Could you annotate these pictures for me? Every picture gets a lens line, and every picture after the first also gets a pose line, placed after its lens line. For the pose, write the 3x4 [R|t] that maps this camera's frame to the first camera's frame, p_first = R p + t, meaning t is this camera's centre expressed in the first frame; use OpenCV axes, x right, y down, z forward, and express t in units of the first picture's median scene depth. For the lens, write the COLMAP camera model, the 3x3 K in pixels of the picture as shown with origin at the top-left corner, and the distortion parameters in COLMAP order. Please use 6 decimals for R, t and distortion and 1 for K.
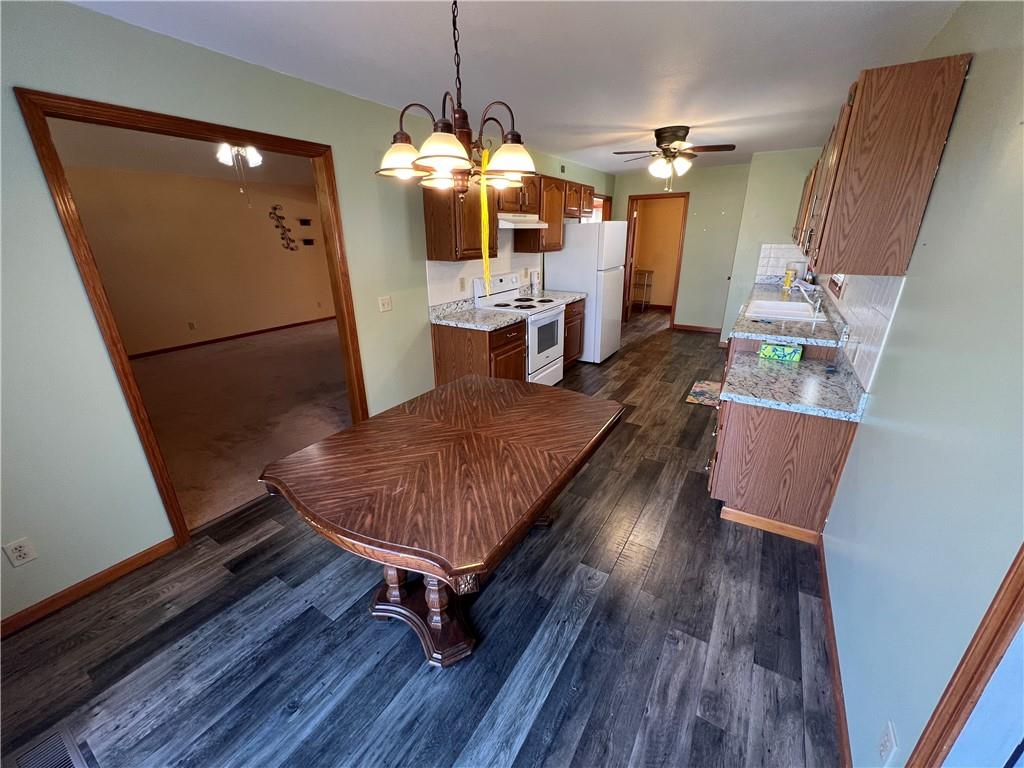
lens RADIAL K [[404.7, 0, 512.0], [0, 404.7, 384.0], [0, 0, 1]] dist [0.000389, -0.000006]
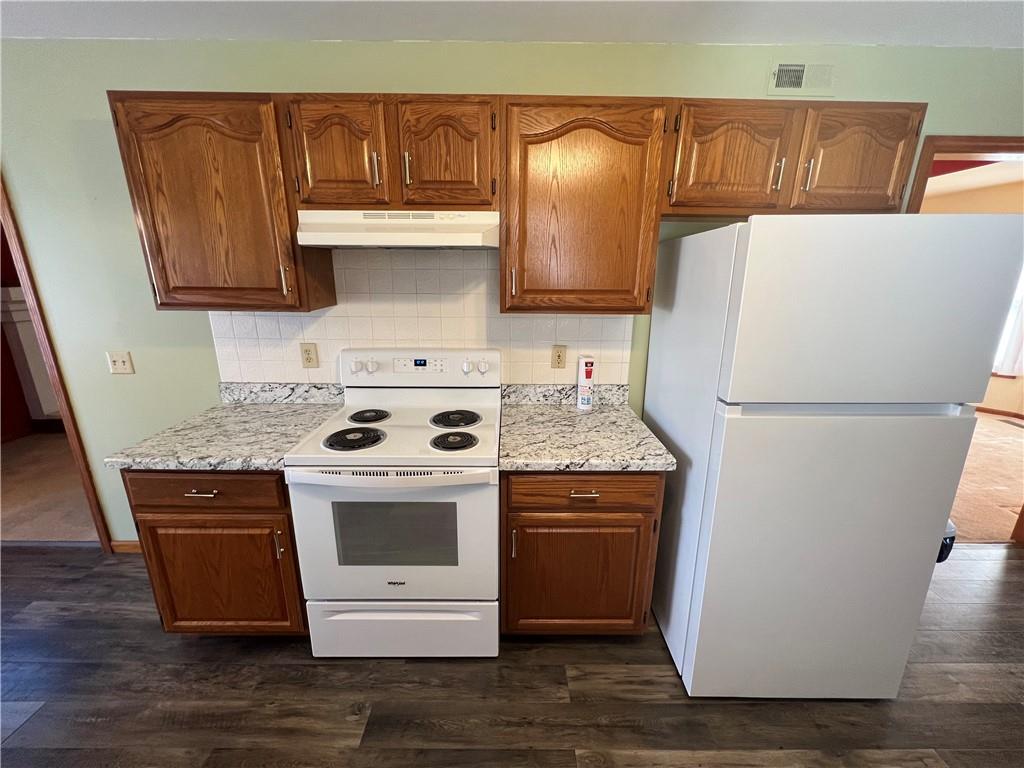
lens RADIAL K [[404.7, 0, 512.0], [0, 404.7, 384.0], [0, 0, 1]] dist [0.000389, -0.000006]
pose [[0.535444, 0.242413, -0.809034, 0.440257], [-0.313013, 0.946664, 0.076490, -0.331672], [0.784425, 0.212281, 0.582764, 0.911155]]
